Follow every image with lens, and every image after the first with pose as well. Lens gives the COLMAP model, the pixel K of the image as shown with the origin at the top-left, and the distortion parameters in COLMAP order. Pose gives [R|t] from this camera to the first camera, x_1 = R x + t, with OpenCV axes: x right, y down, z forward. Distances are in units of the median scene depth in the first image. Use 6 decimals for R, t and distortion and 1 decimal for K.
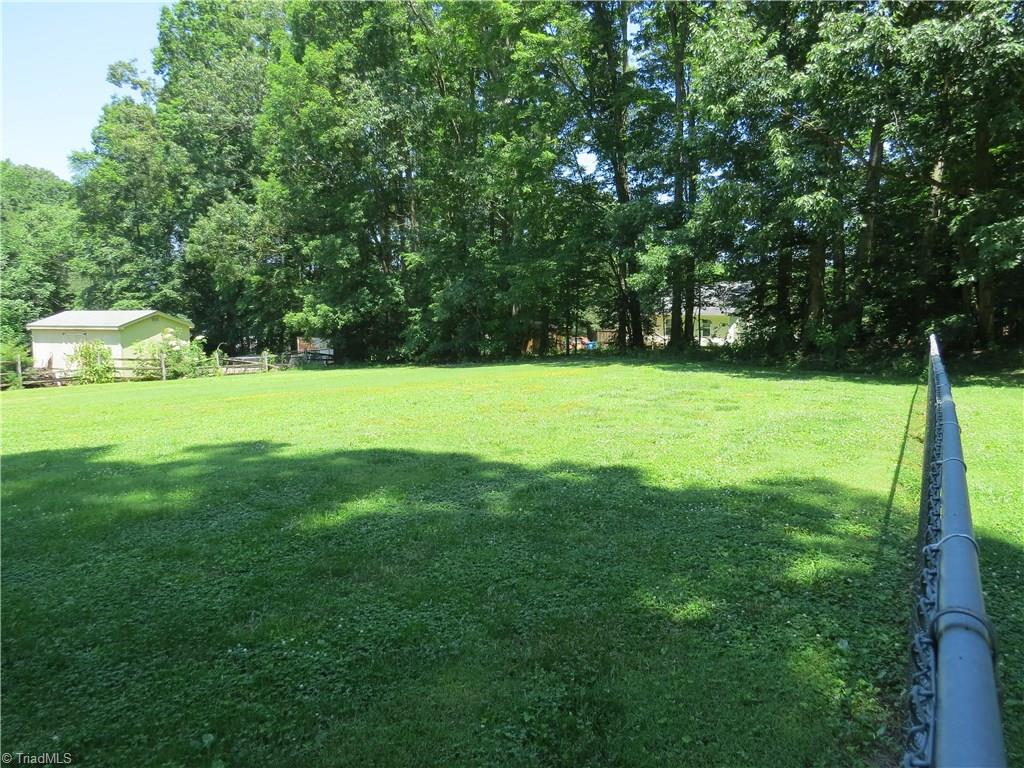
lens RADIAL K [[729.0, 0, 513.6], [0, 729.0, 383.0], [0, 0, 1]] dist [-0.012236, -0.003090]
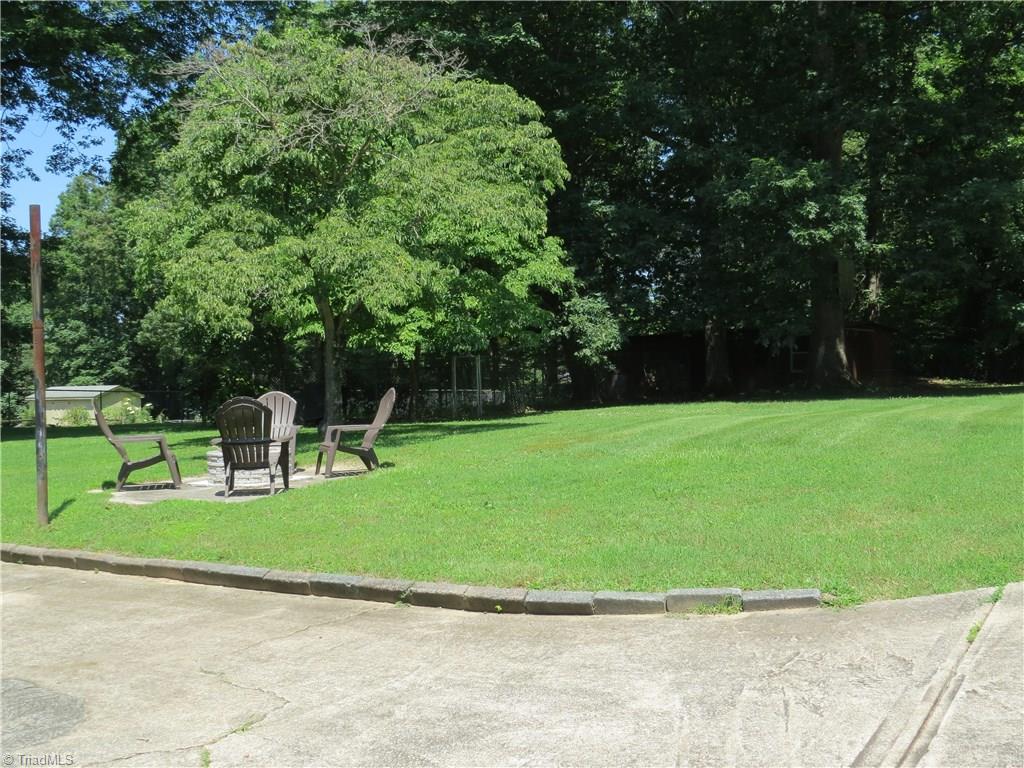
lens RADIAL K [[1129.4, 0, 511.2], [0, 1129.4, 383.8], [0, 0, 1]] dist [-0.026995, 0.000000]
pose [[0.996634, -0.016890, -0.080216, 0.266580], [0.009249, 0.995463, -0.094698, 0.067535], [0.081452, 0.093637, 0.992269, -0.668571]]
